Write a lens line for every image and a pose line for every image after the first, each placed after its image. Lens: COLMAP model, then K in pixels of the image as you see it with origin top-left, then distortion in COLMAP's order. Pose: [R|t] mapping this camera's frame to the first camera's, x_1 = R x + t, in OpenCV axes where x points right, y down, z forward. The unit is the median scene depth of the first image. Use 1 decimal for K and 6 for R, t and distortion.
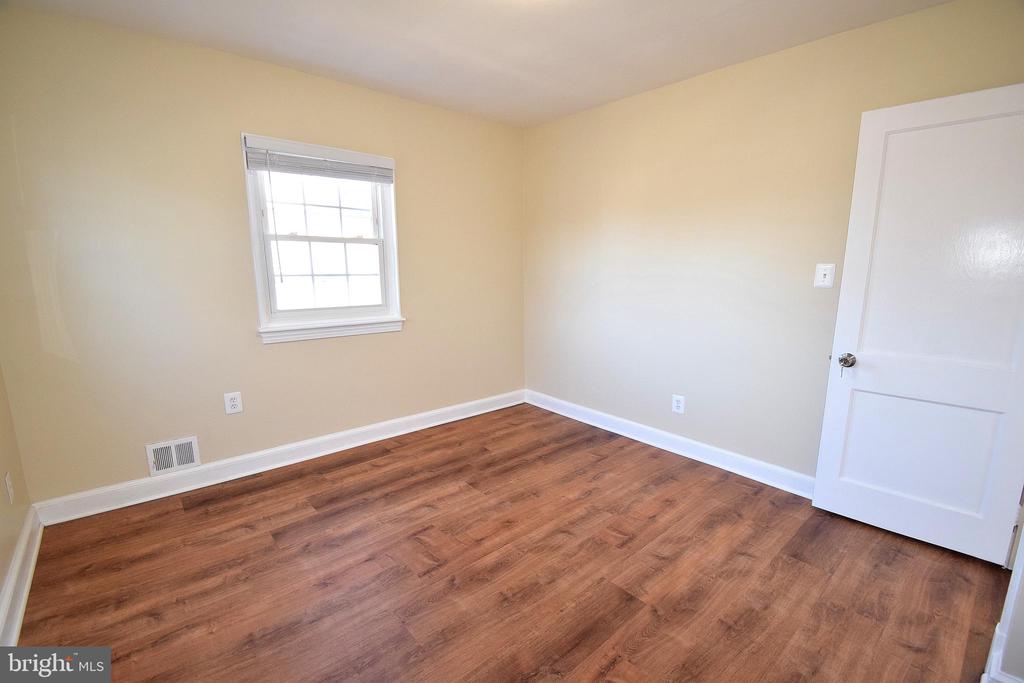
lens RADIAL K [[450.5, 0, 513.0], [0, 450.5, 353.5], [0, 0, 1]] dist [0.000705, -0.017546]
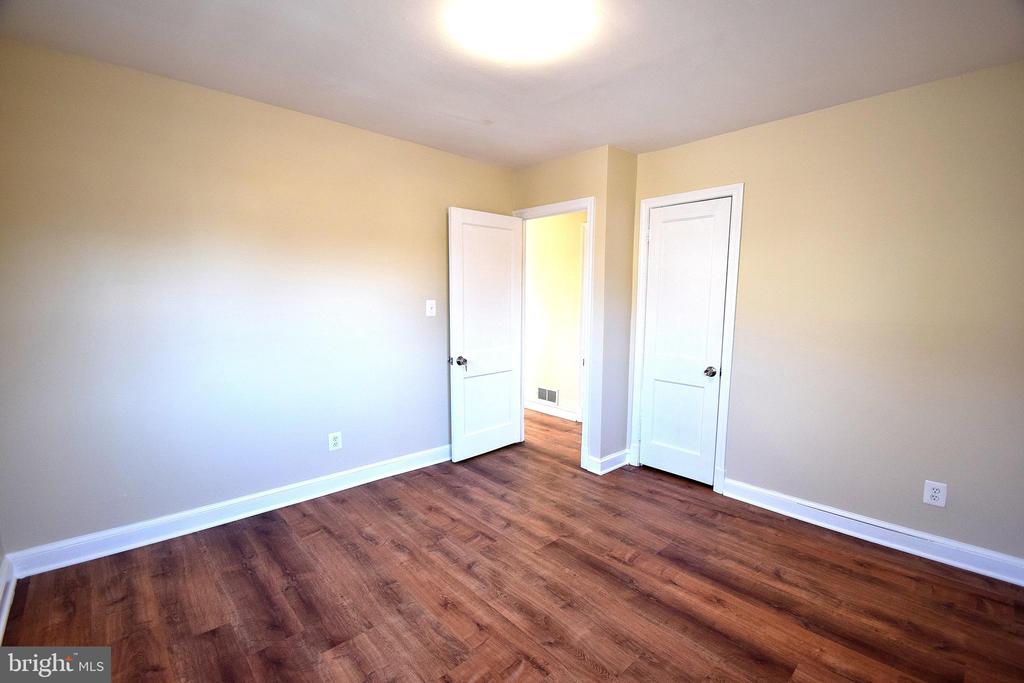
lens RADIAL K [[450.5, 0, 513.0], [0, 450.5, 353.5], [0, 0, 1]] dist [0.000705, -0.017546]
pose [[-0.023821, -0.130902, 0.991109, -0.750092], [0.185078, 0.973676, 0.133048, -0.168935], [-0.982435, 0.186602, 0.001033, 0.739338]]
